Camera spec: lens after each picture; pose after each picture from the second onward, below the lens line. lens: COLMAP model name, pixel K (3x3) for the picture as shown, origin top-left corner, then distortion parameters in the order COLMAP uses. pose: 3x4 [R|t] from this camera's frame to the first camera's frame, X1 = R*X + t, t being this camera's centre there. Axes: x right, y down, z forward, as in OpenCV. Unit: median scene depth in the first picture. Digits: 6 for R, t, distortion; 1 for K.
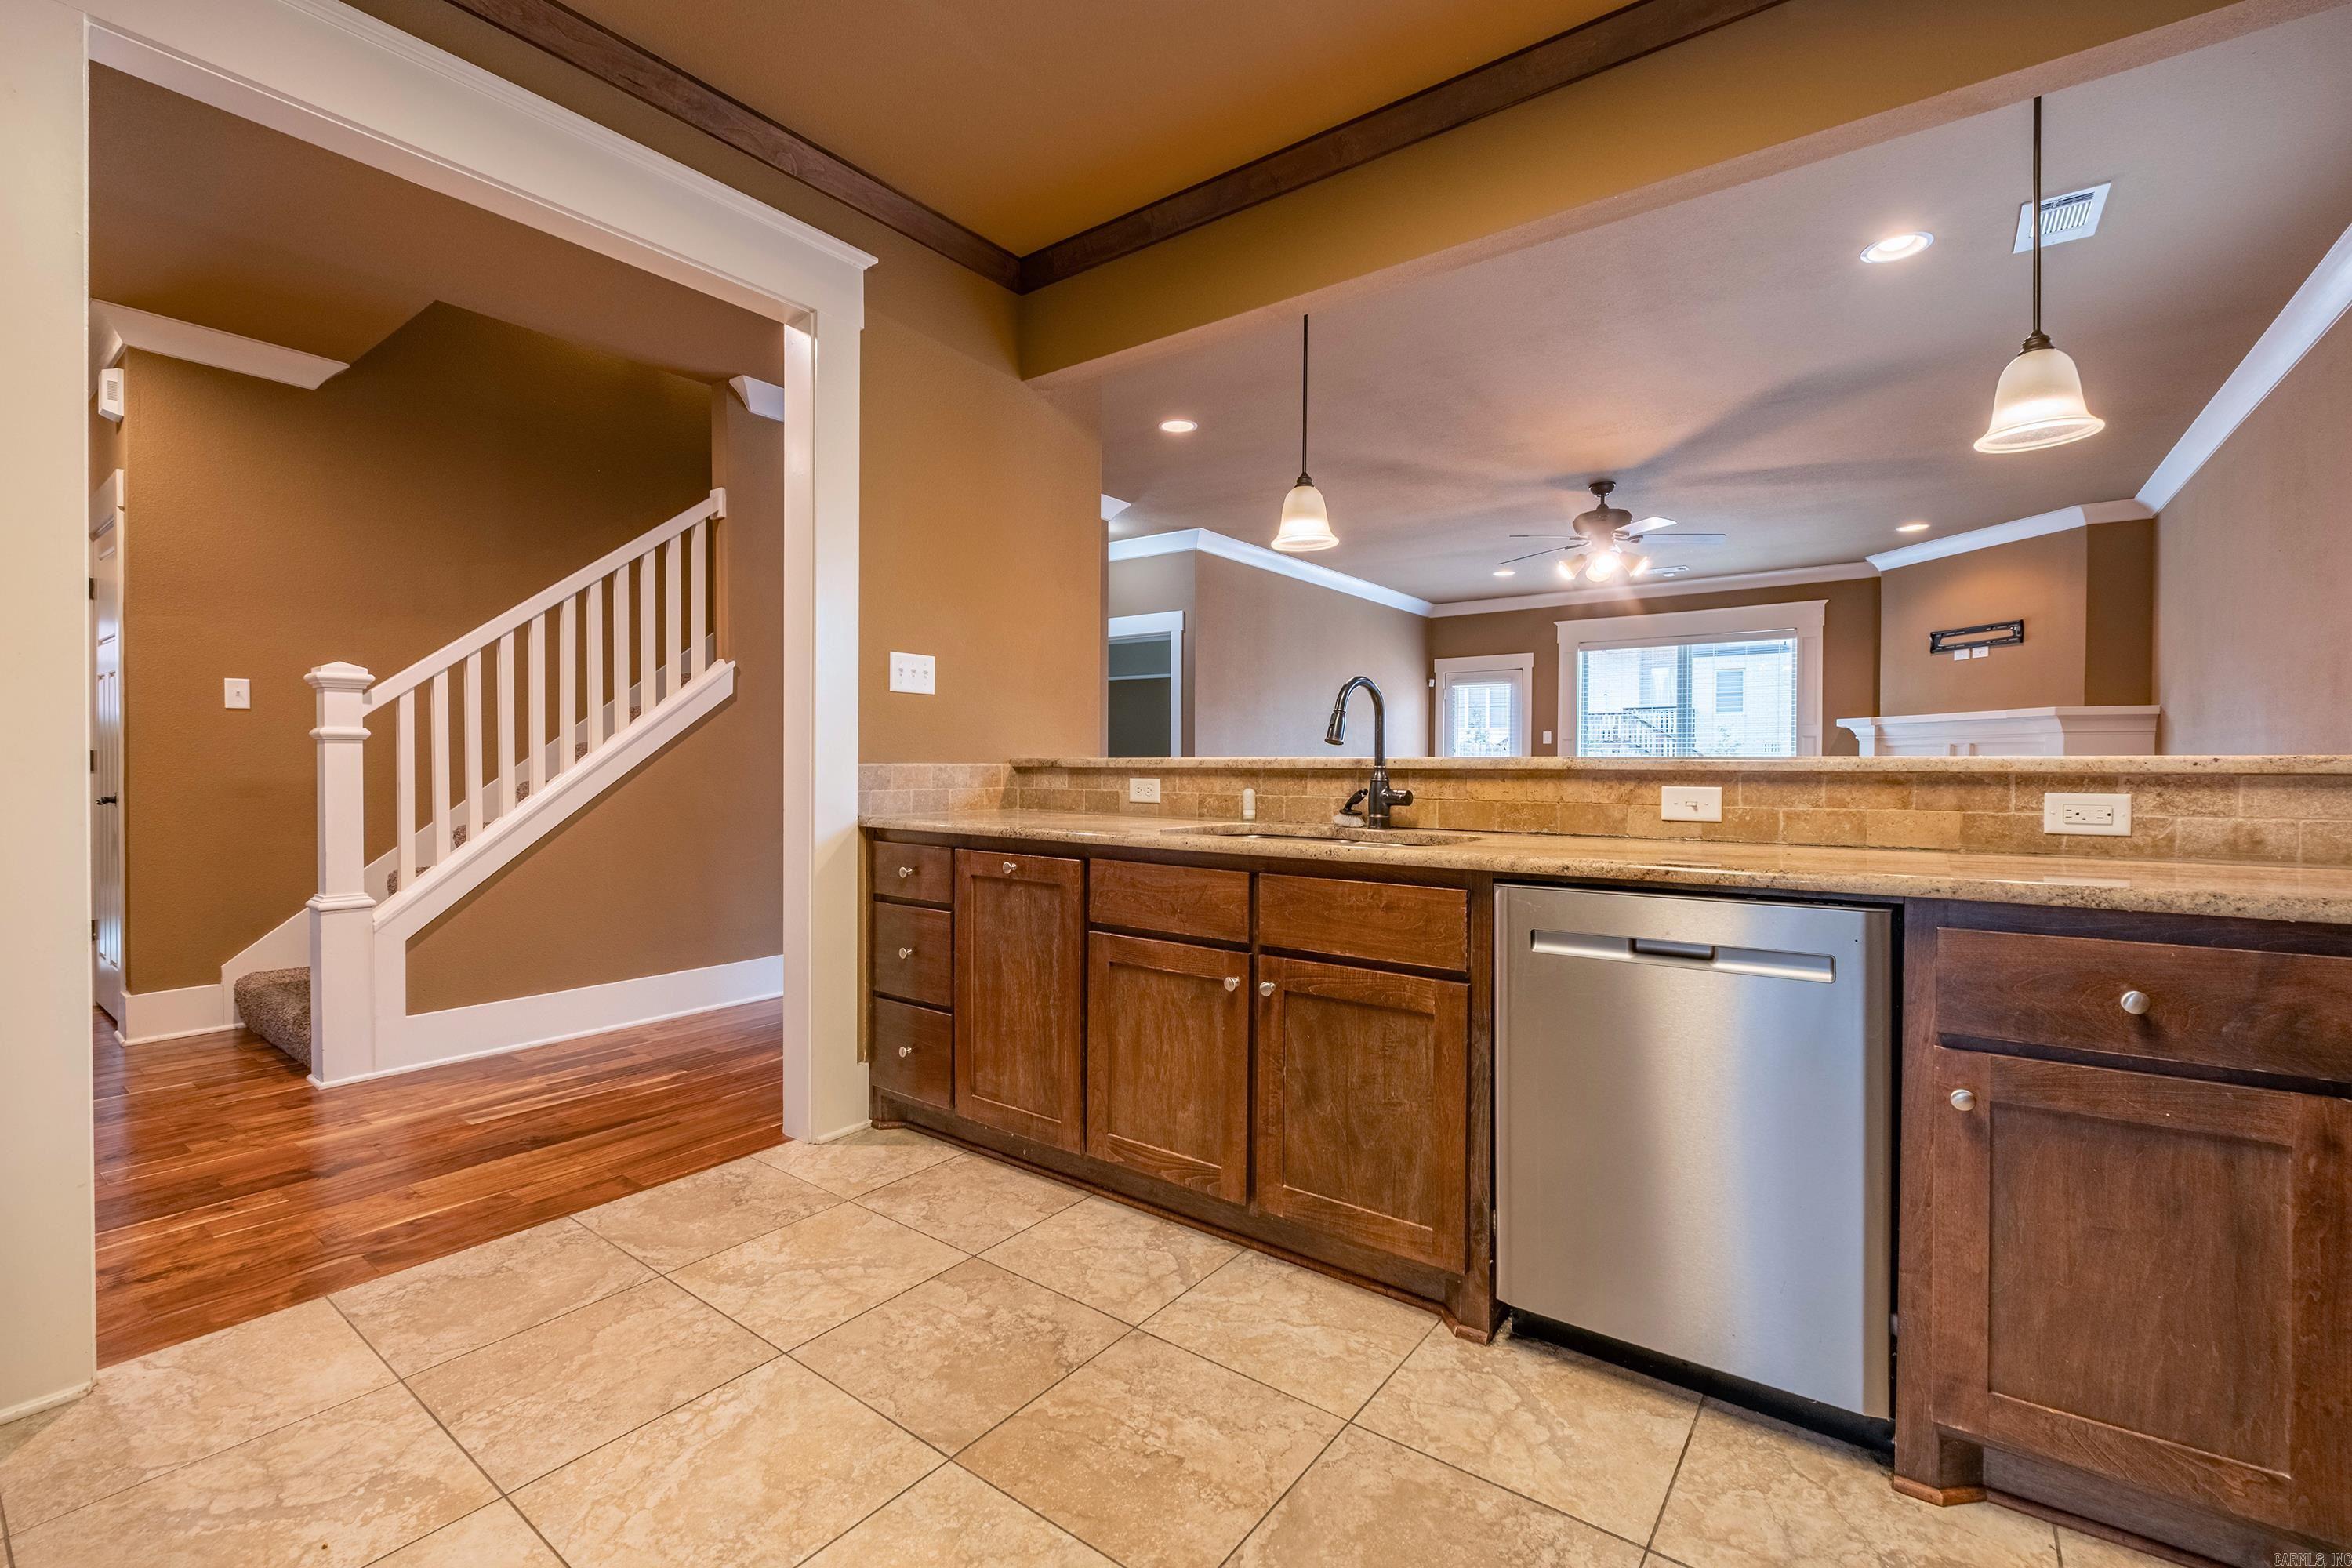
lens RADIAL K [[1008.1, 0, 1178.6], [0, 1008.1, 778.2], [0, 0, 1]] dist [-0.000695, -0.003378]
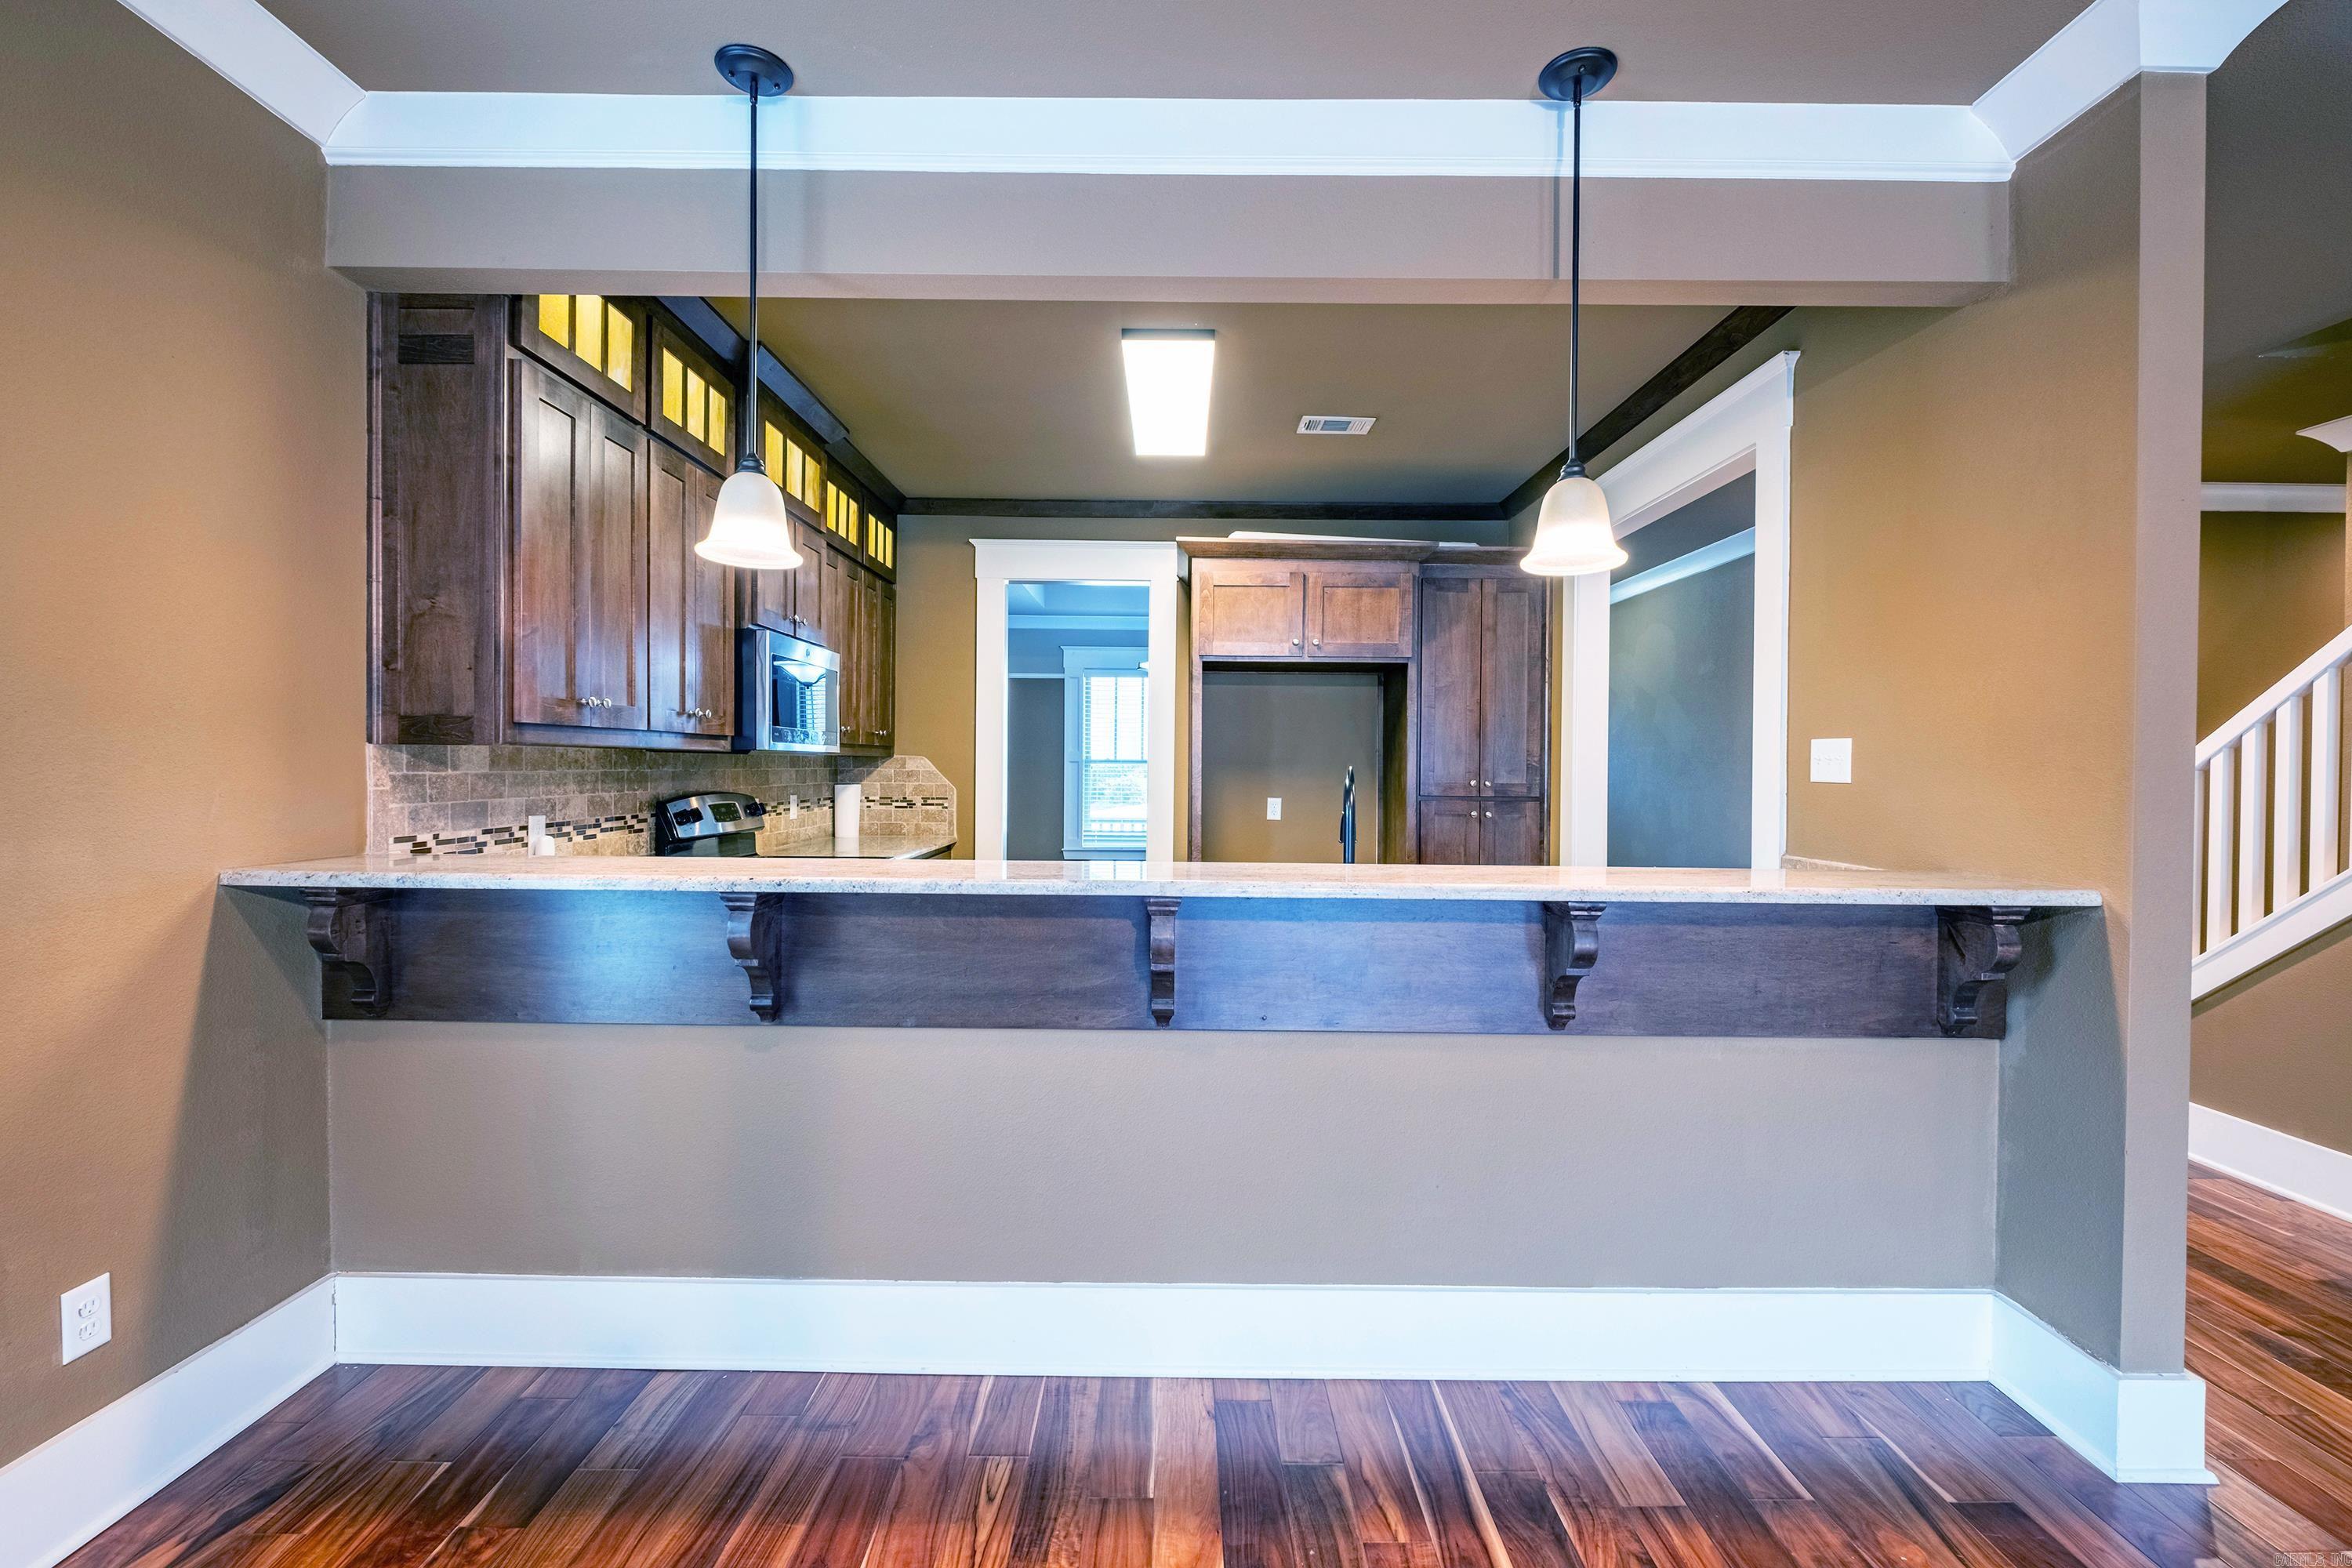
lens RADIAL K [[1008.1, 0, 1176.2], [0, 1008.1, 779.5], [0, 0, 1]] dist [-0.000695, -0.003378]
pose [[-0.801637, -0.003430, -0.597801, 0.826432], [-0.021969, 0.999477, 0.023724, -0.109191], [0.597407, 0.032151, -0.801293, 1.548691]]
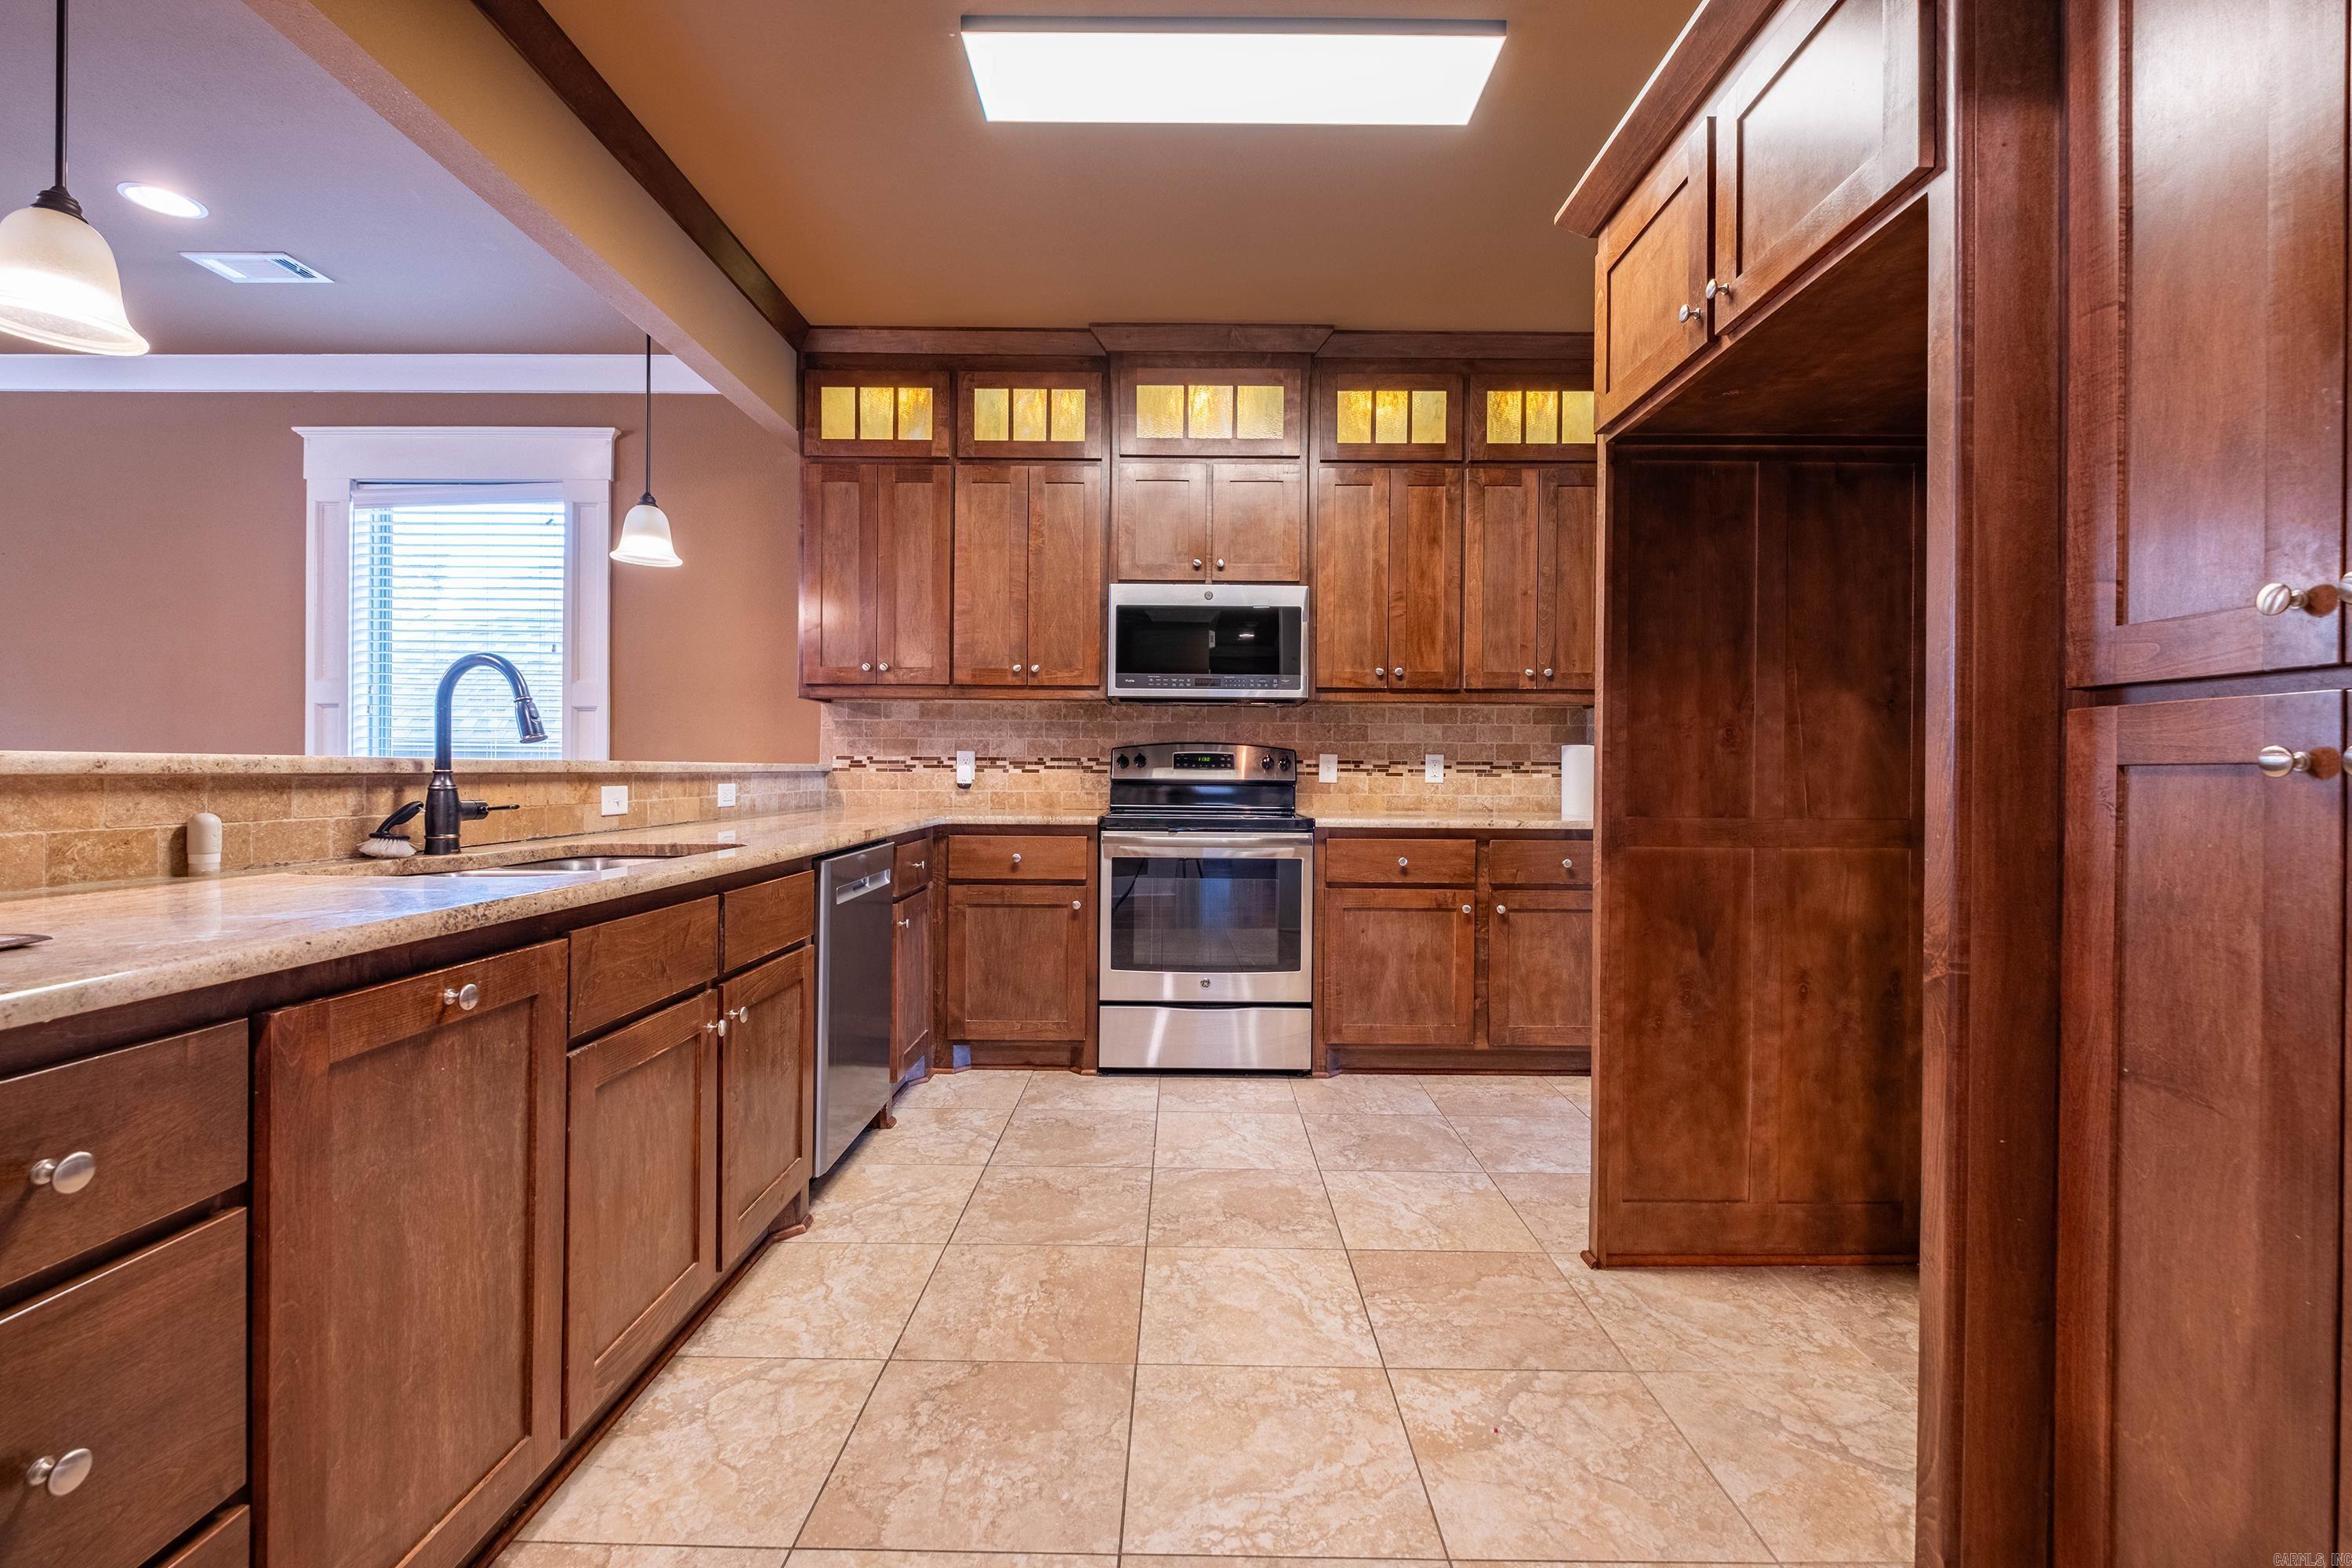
lens RADIAL K [[1008.1, 0, 1174.2], [0, 1008.1, 781.3], [0, 0, 1]] dist [-0.000695, -0.003378]
pose [[-0.592220, -0.016433, 0.805609, -0.682966], [0.001067, 0.999775, 0.021178, -0.017658], [-0.805775, 0.013402, -0.592070, 0.947108]]
